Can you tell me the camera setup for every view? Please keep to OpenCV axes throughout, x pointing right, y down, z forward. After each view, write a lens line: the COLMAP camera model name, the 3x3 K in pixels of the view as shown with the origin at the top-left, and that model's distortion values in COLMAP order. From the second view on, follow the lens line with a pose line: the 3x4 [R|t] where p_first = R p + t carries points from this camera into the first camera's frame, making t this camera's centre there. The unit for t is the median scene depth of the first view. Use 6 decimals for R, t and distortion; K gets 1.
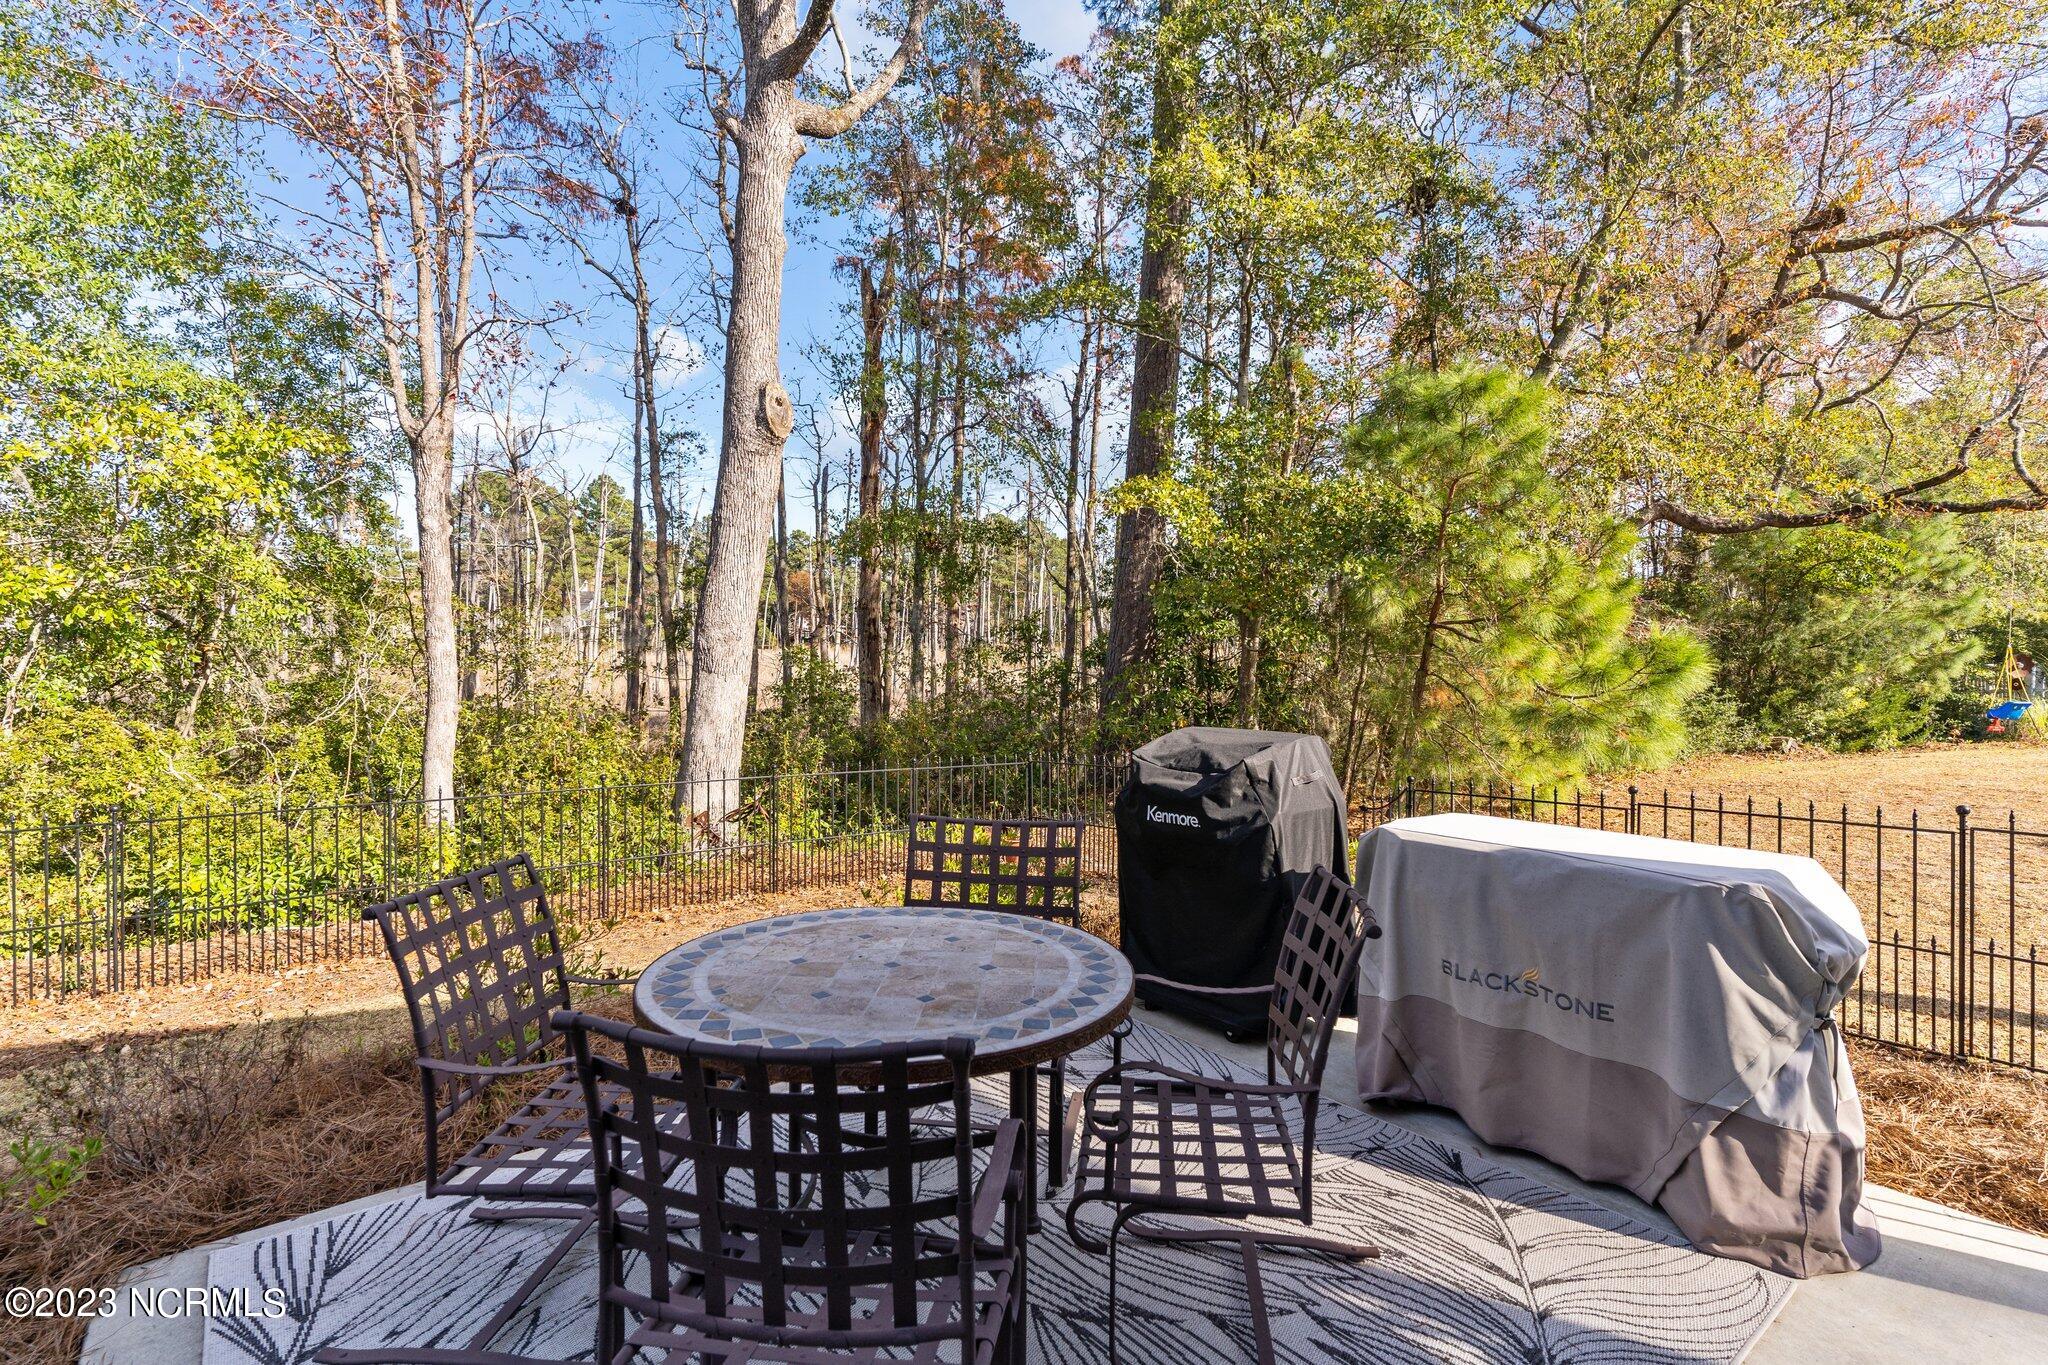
lens RADIAL K [[965.4, 0, 1026.5], [0, 965.4, 629.6], [0, 0, 1]] dist [0.002819, -0.001481]
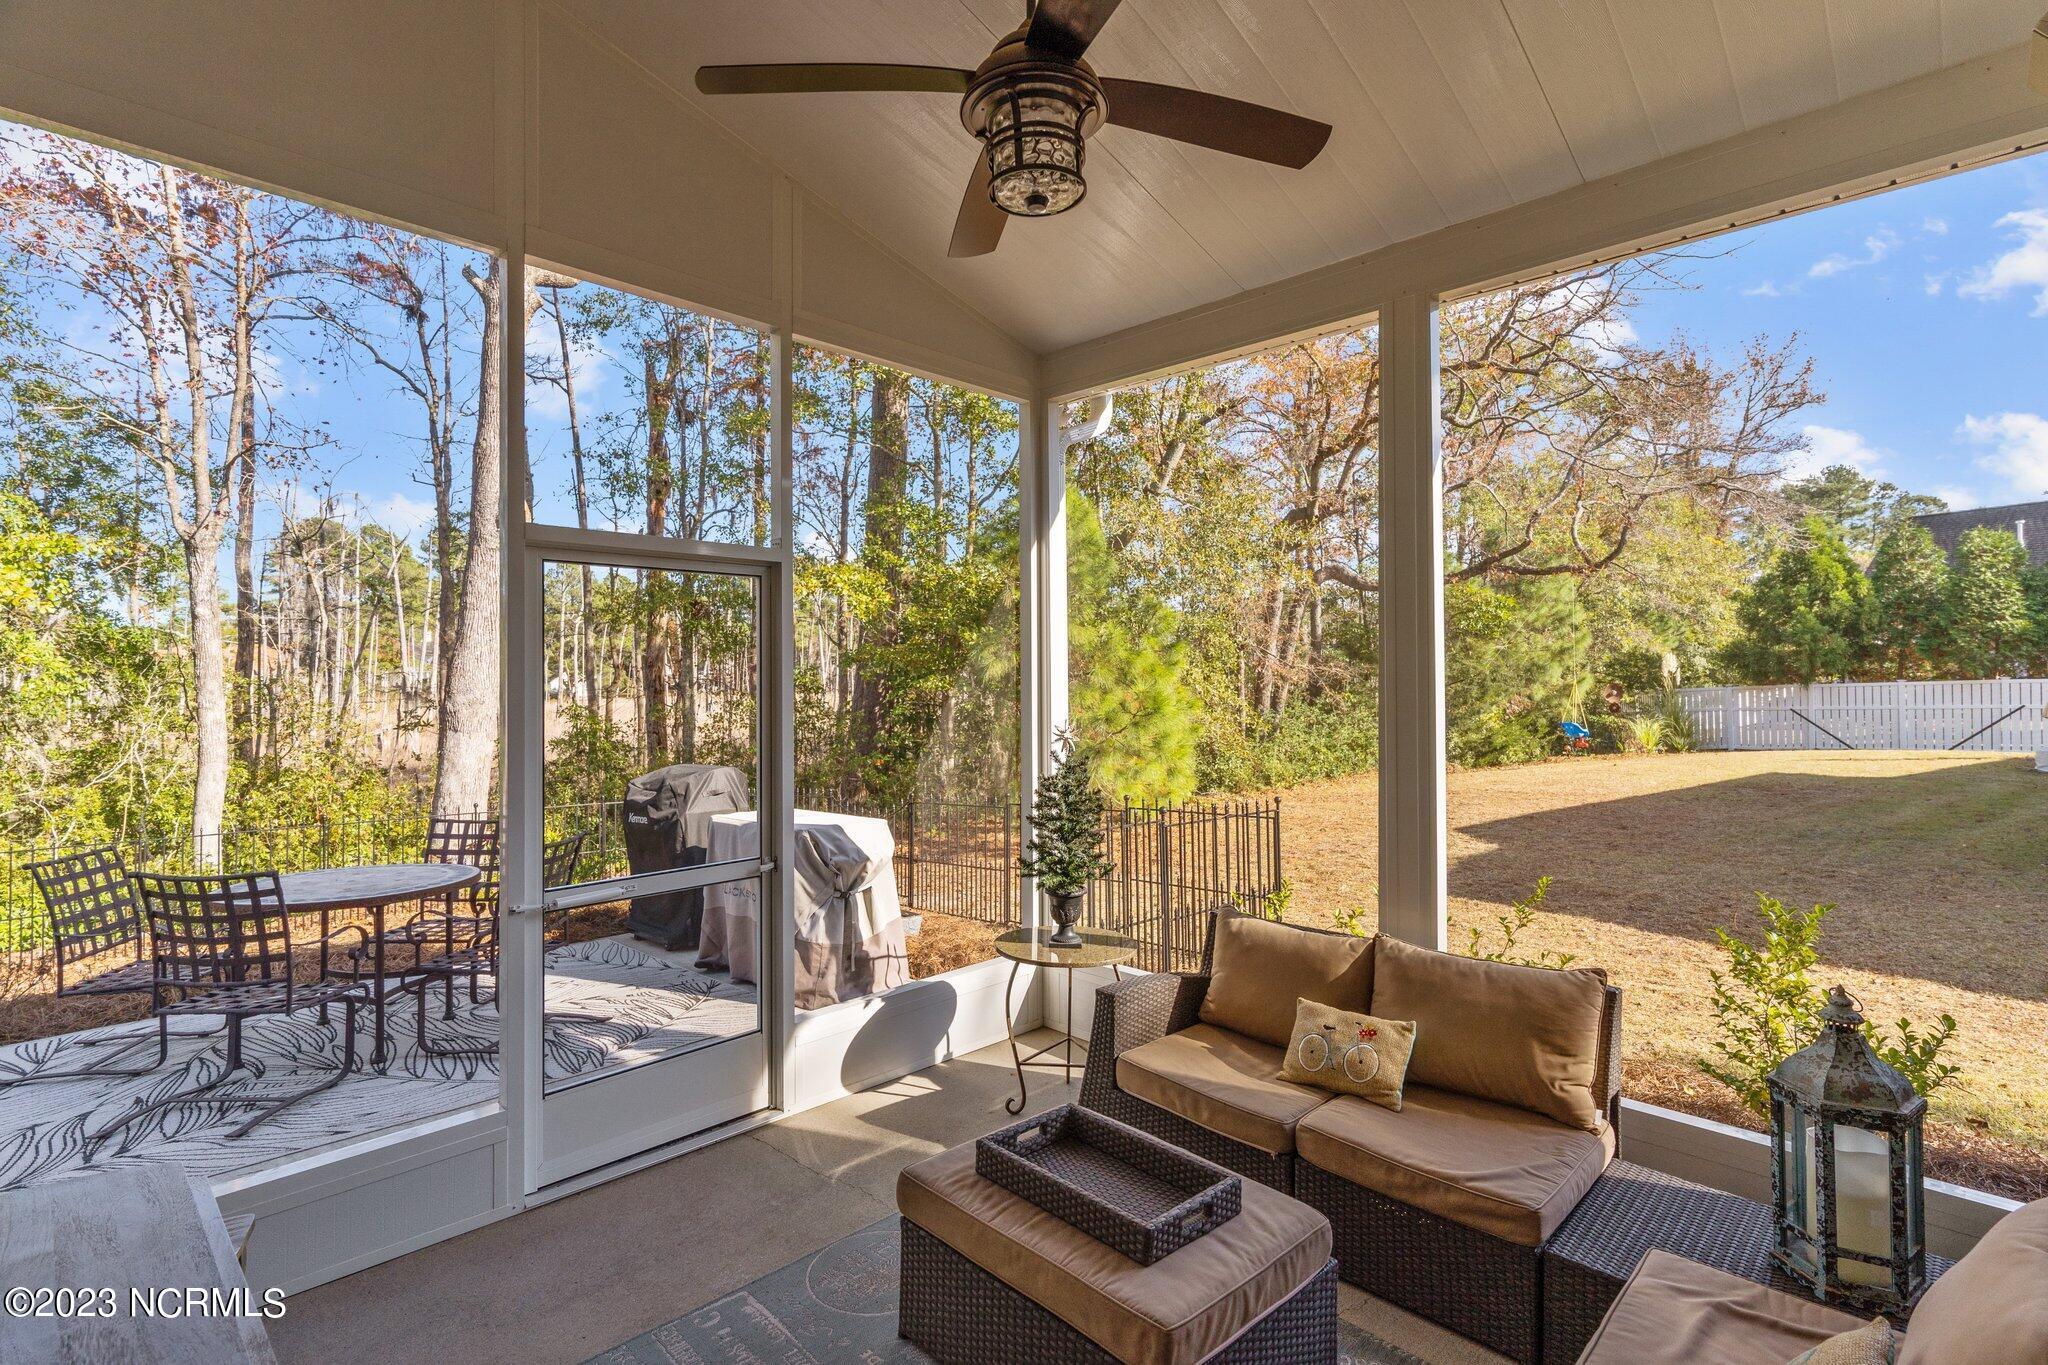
lens RADIAL K [[965.4, 0, 1026.5], [0, 965.4, 629.6], [0, 0, 1]] dist [0.002819, -0.001481]
pose [[0.992689, -0.015400, 0.119717, 0.216173], [0.020285, 0.999006, -0.039689, -0.018453], [-0.118987, 0.041827, 0.992014, -0.260958]]
